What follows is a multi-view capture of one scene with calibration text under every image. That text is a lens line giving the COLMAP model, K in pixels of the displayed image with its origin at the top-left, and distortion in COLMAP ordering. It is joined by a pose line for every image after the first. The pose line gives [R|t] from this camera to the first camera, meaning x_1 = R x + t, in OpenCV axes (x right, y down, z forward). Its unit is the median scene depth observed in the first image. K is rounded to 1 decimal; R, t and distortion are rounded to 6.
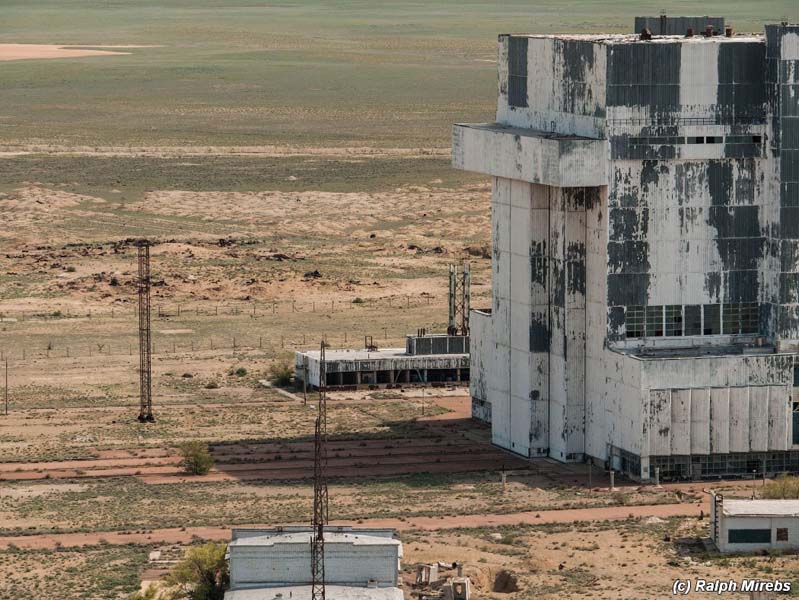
lens RADIAL K [[330.9, 0, 393.8], [0, 330.9, 298.4], [0, 0, 1]] dist [-0.002773, -0.000229]
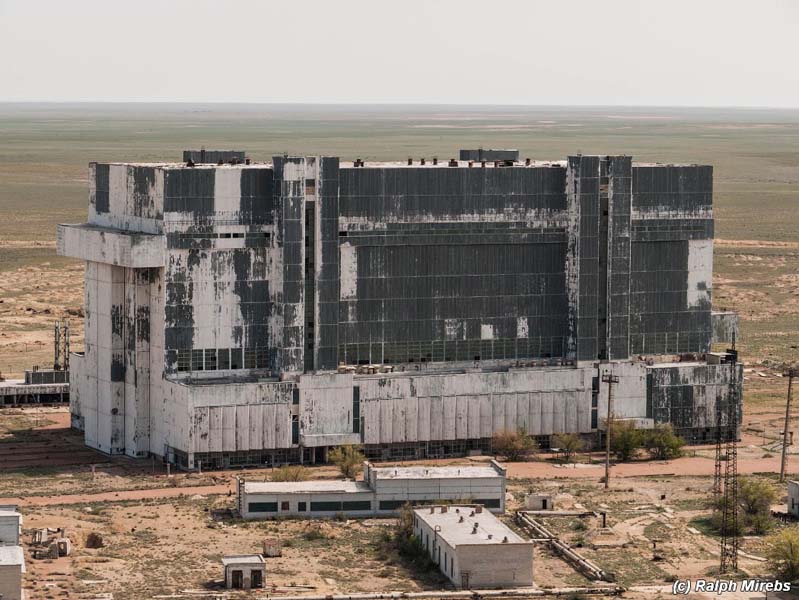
lens RADIAL K [[330.9, 0, 393.8], [0, 330.9, 298.4], [0, 0, 1]] dist [-0.002773, -0.000229]
pose [[0.999741, -0.002705, 0.022616, 1.621180], [0.002760, 0.999993, -0.002413, -0.196100], [-0.022609, 0.002475, 0.999741, -0.475175]]
